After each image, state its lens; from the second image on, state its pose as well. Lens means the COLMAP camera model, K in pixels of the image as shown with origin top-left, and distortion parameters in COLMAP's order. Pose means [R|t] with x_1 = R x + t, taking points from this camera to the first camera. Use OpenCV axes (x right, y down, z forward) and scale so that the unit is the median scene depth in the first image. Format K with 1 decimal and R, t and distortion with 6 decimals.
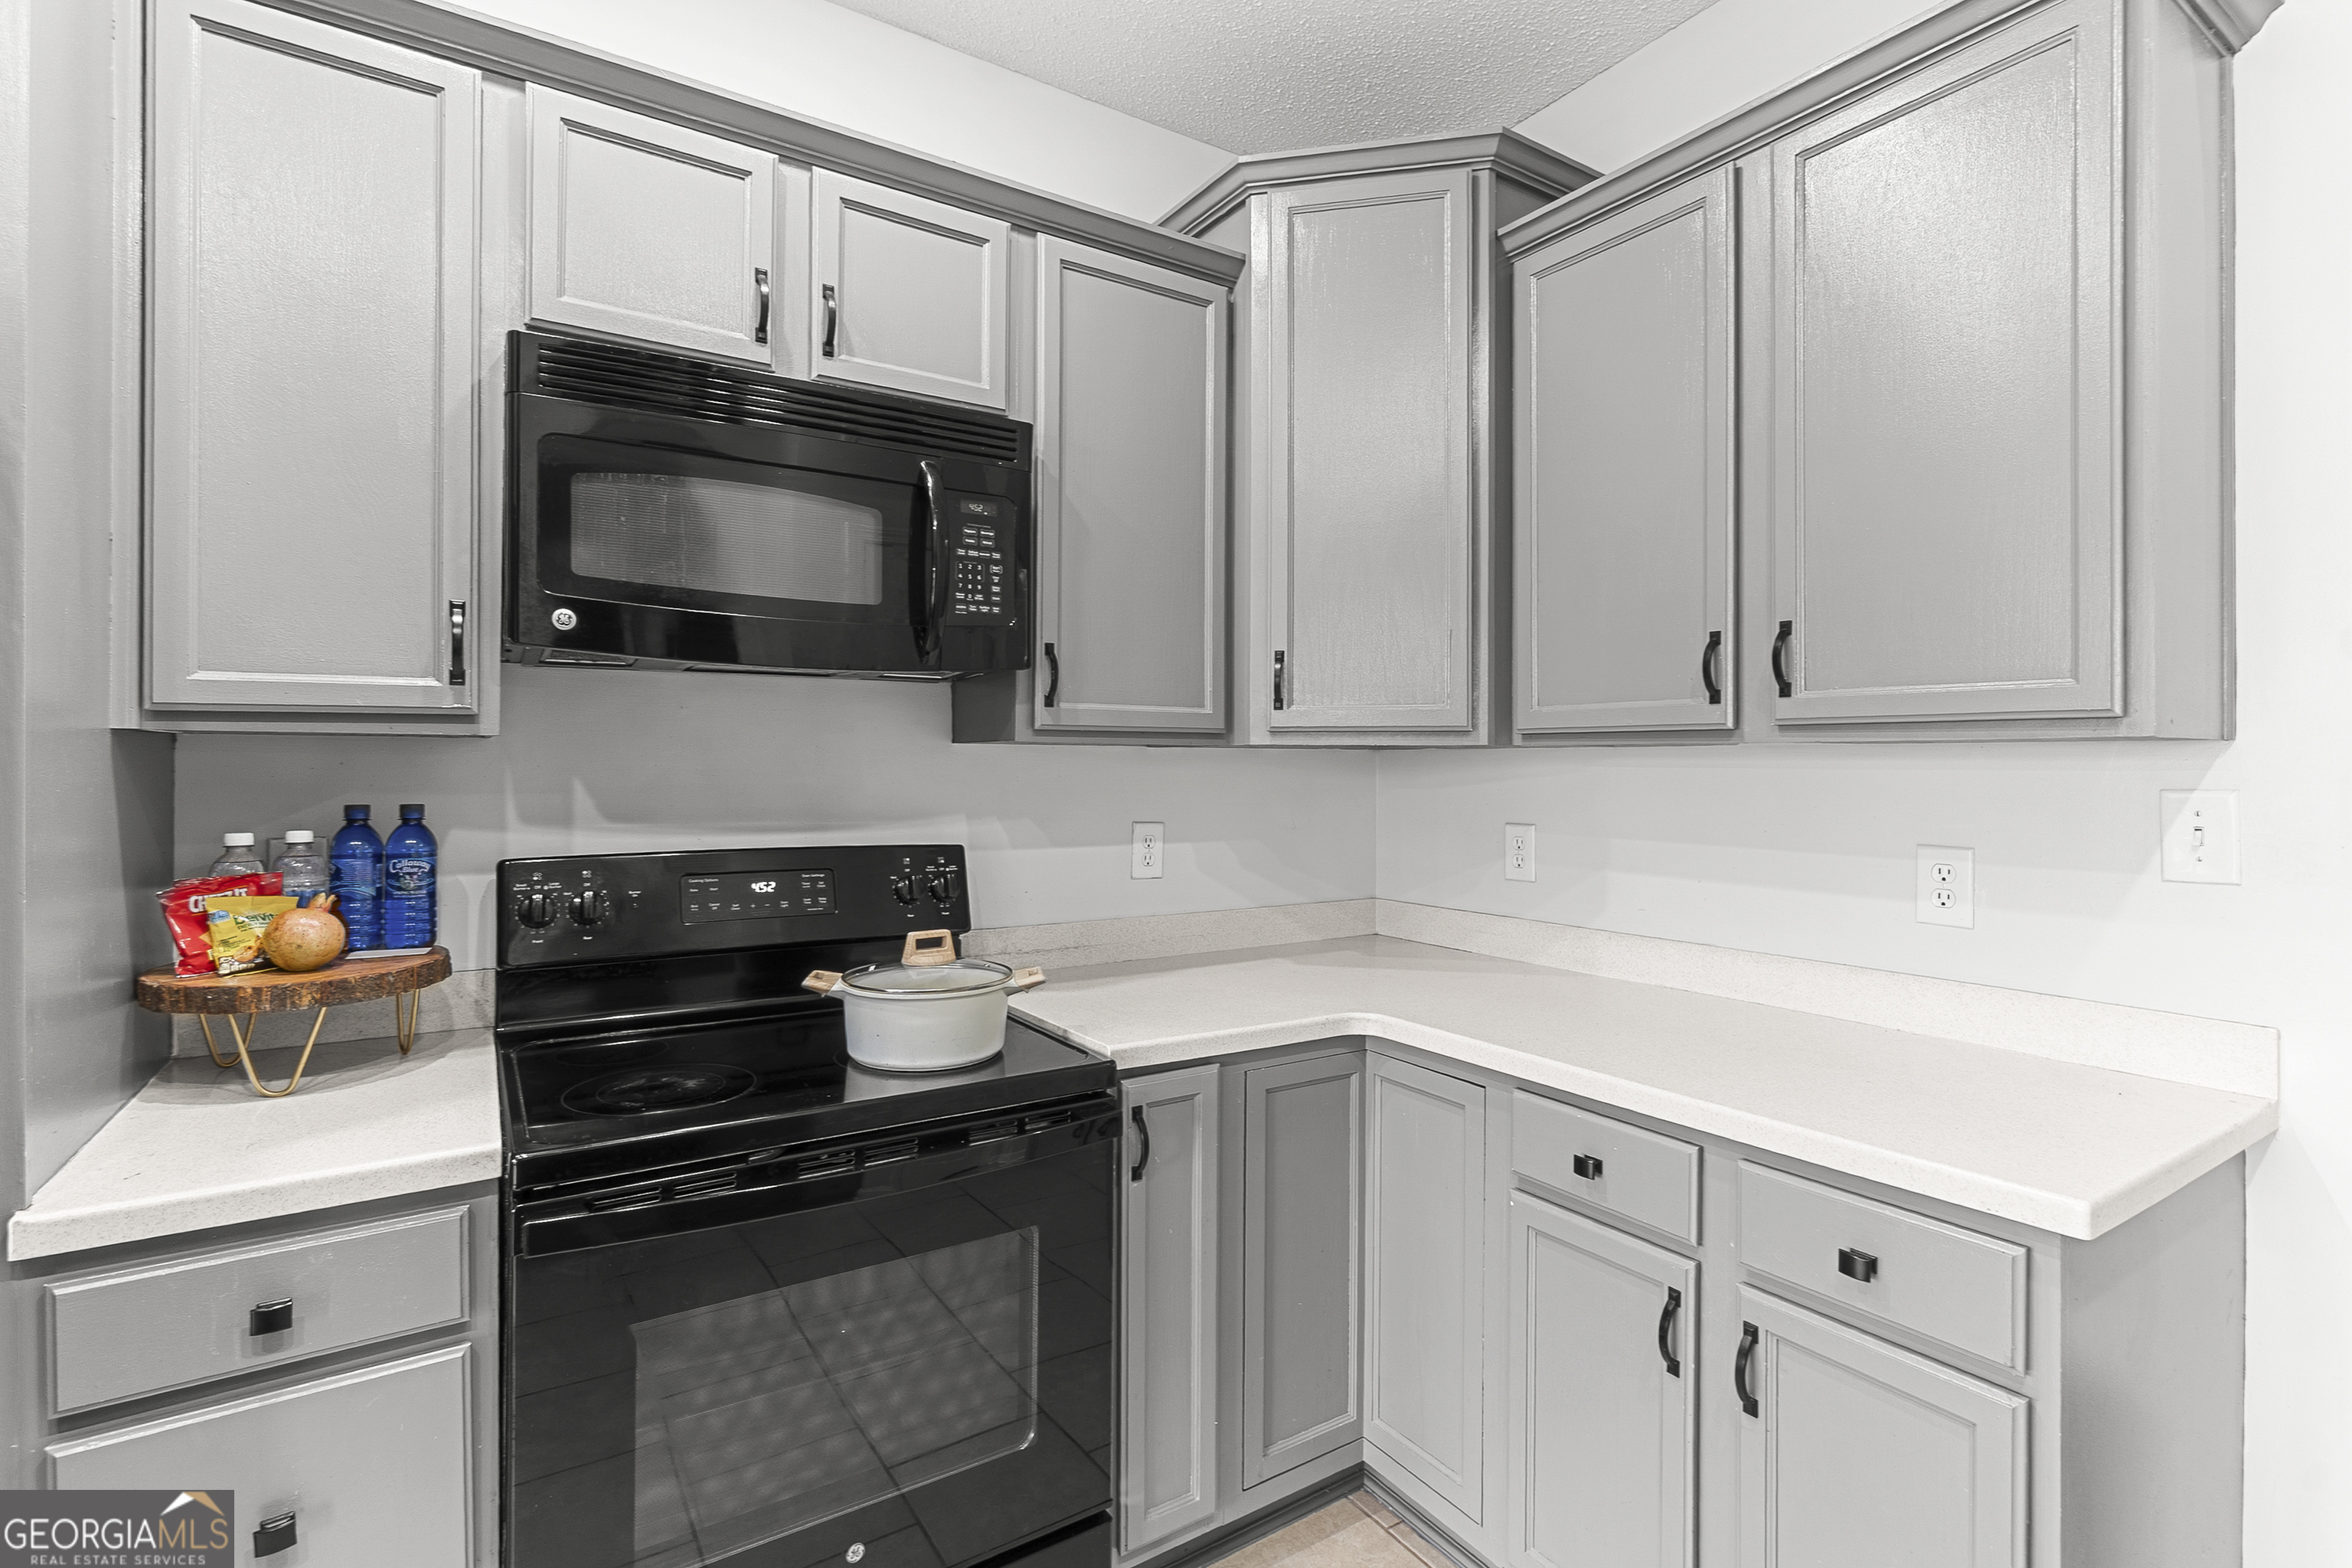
lens RADIAL K [[1054.8, 0, 1170.5], [0, 1054.8, 760.0], [0, 0, 1]] dist [-0.000771, -0.000031]
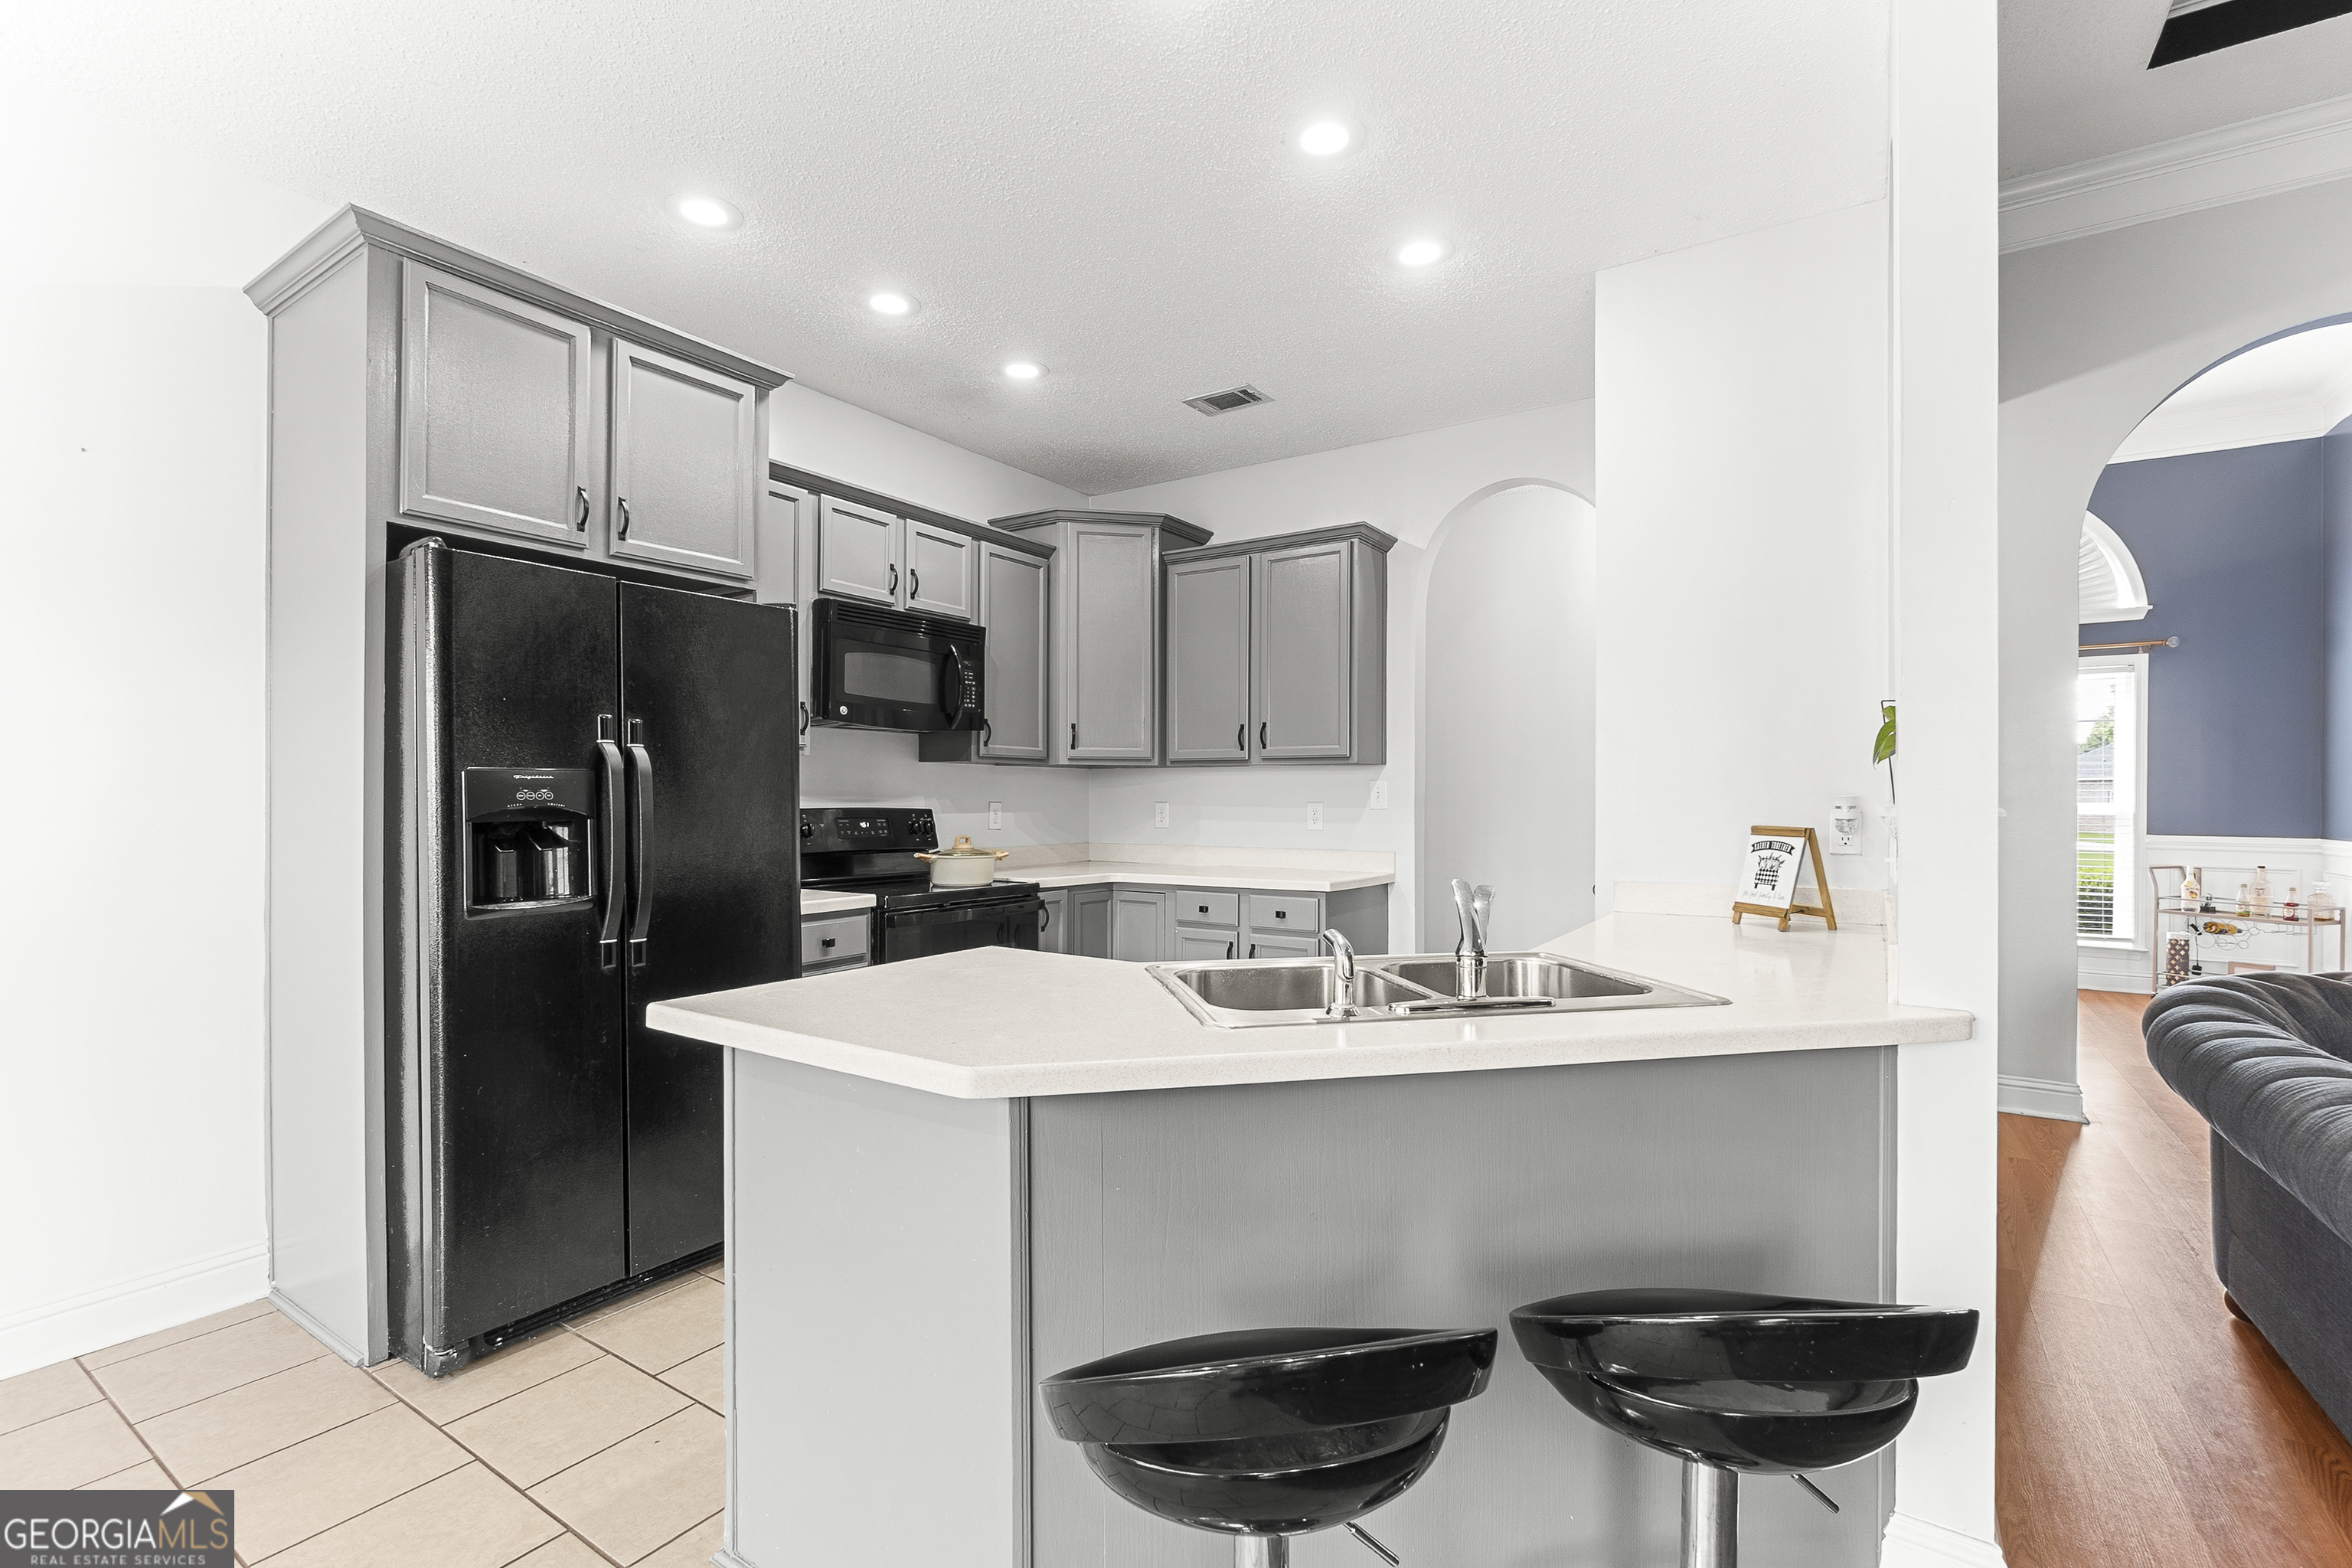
lens RADIAL K [[1029.5, 0, 1142.6], [0, 1029.5, 794.5], [0, 0, 1]] dist [-0.001337, -0.000287]
pose [[0.925199, 0.000584, 0.379483, -0.669903], [-0.001676, 0.999995, 0.002548, 0.050022], [-0.379480, -0.002993, 0.925195, -1.250152]]
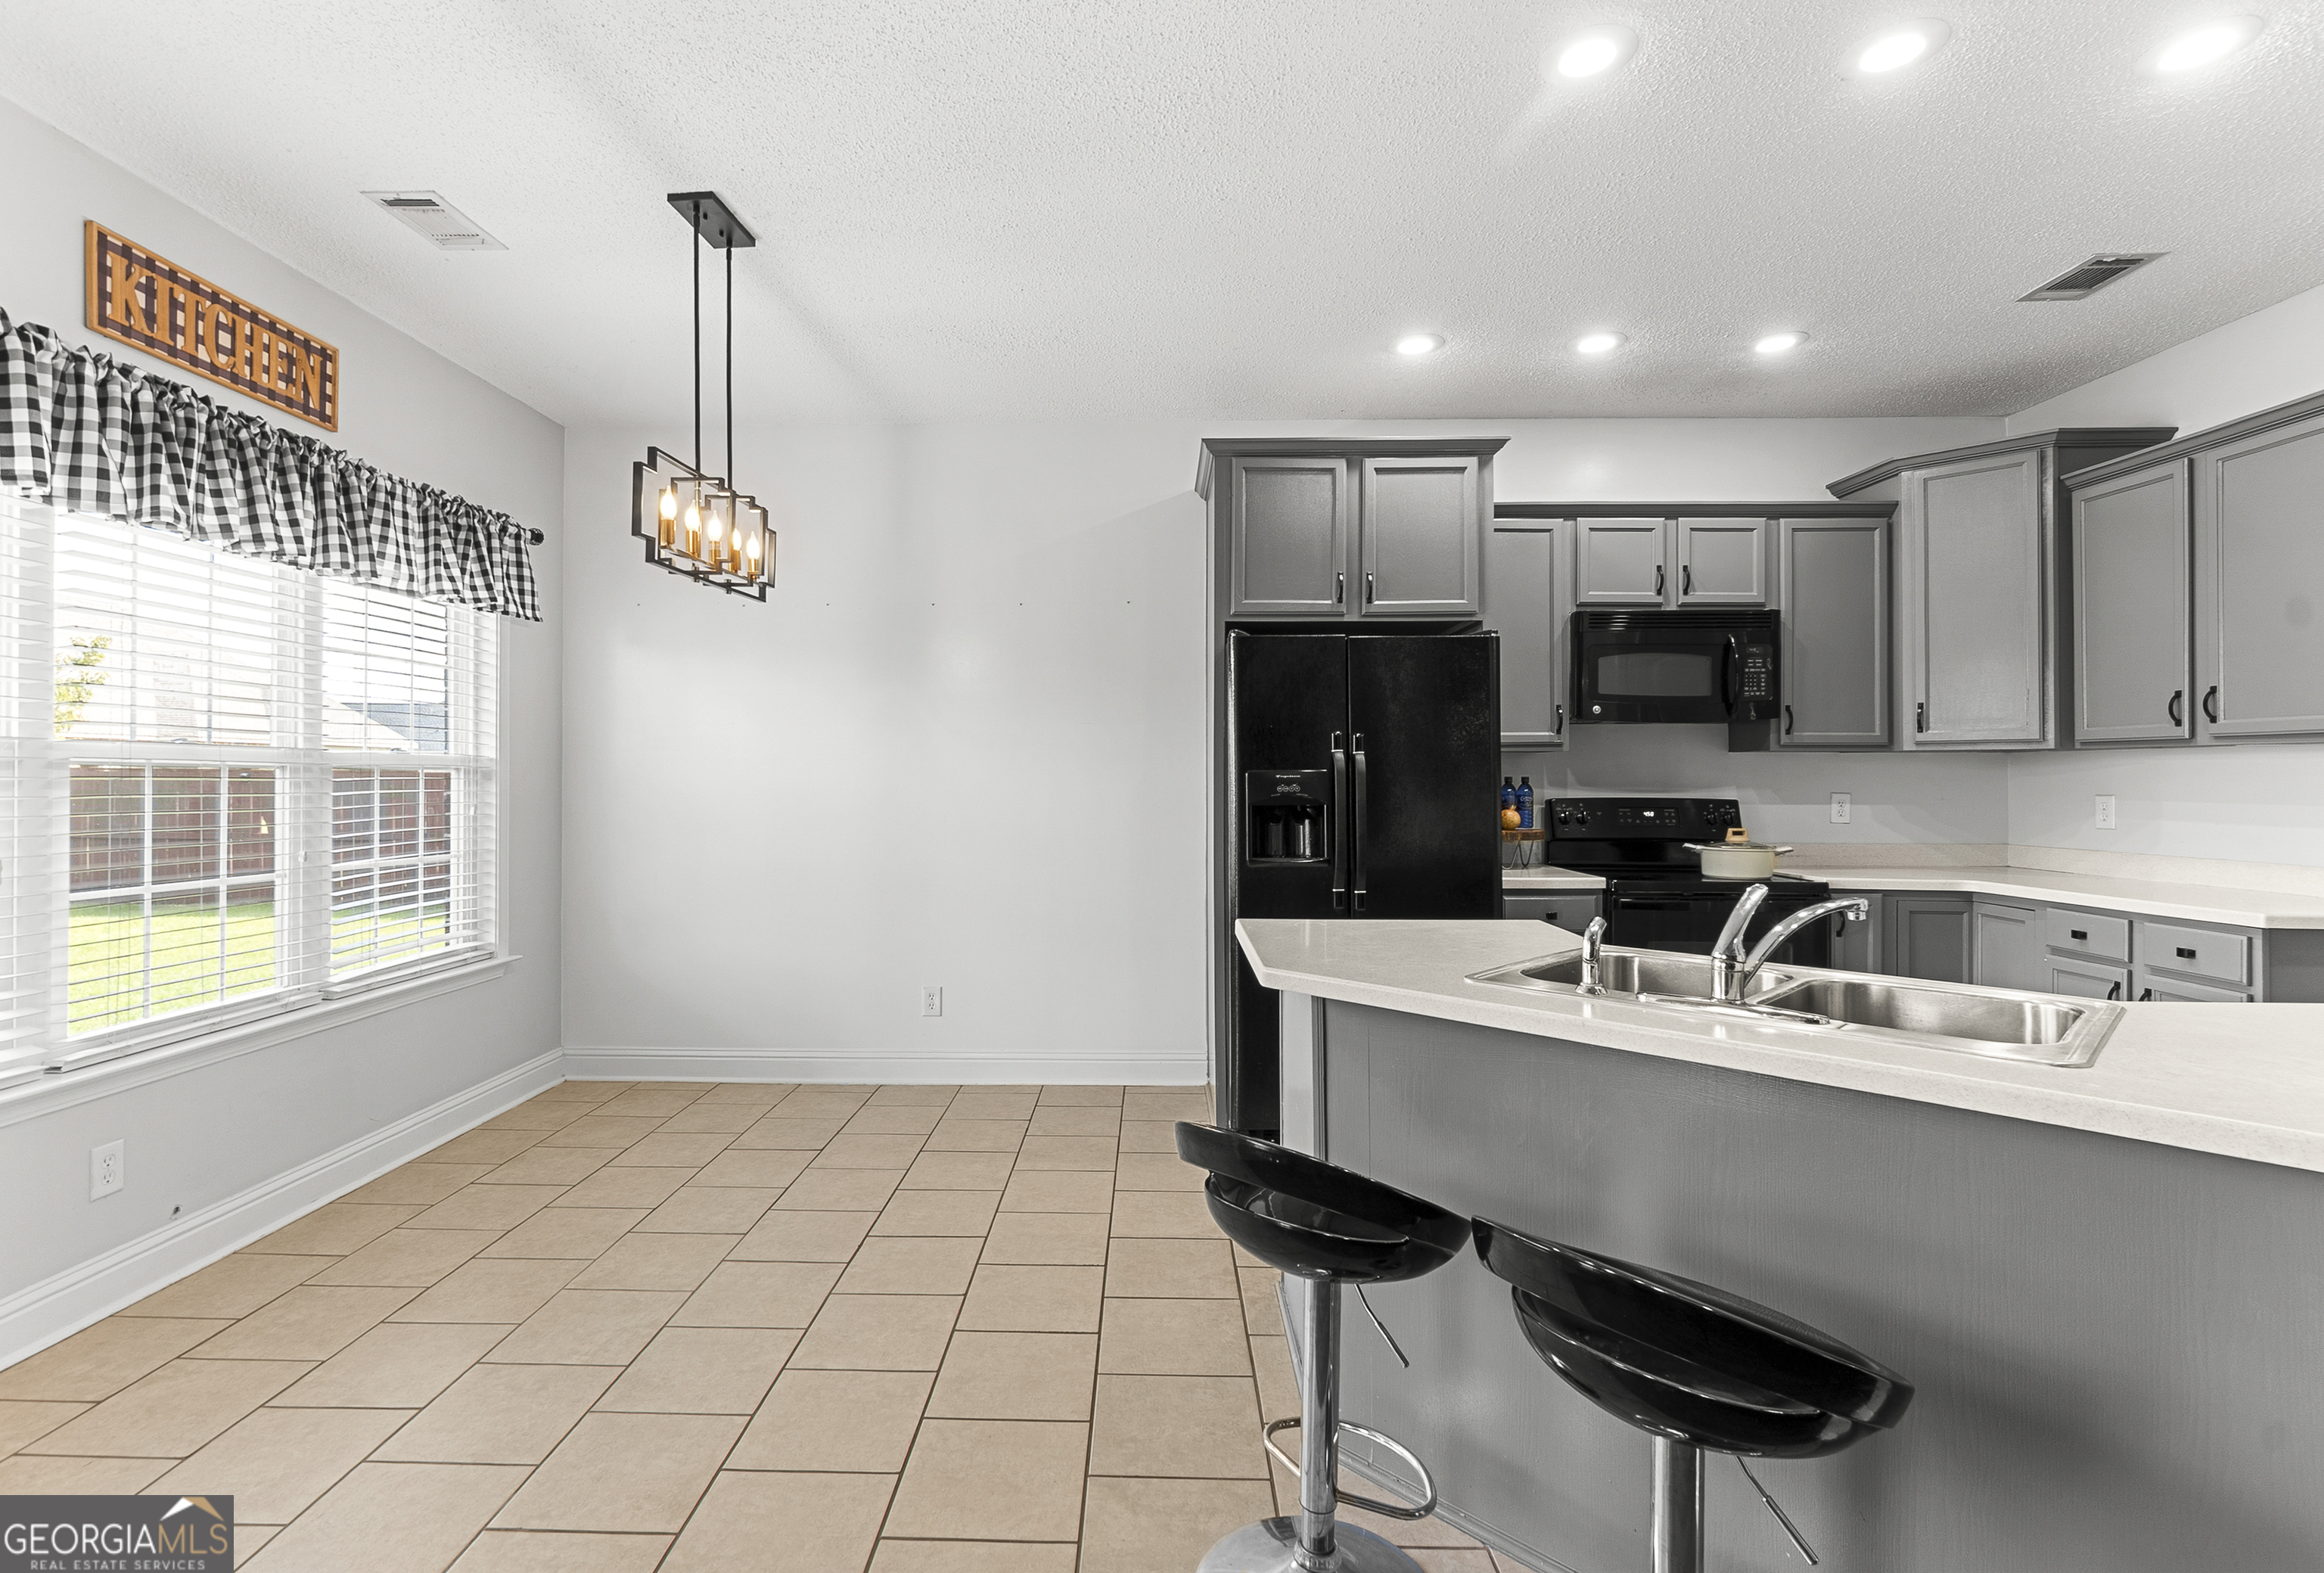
lens RADIAL K [[1050.0, 0, 1159.7], [0, 1050.0, 767.1], [0, 0, 1]] dist [-0.000432, 0.000403]
pose [[0.834349, -0.007365, -0.551187, -0.003109], [0.003527, 0.999962, -0.008022, 0.030435], [0.551225, 0.004749, 0.834343, -1.564948]]
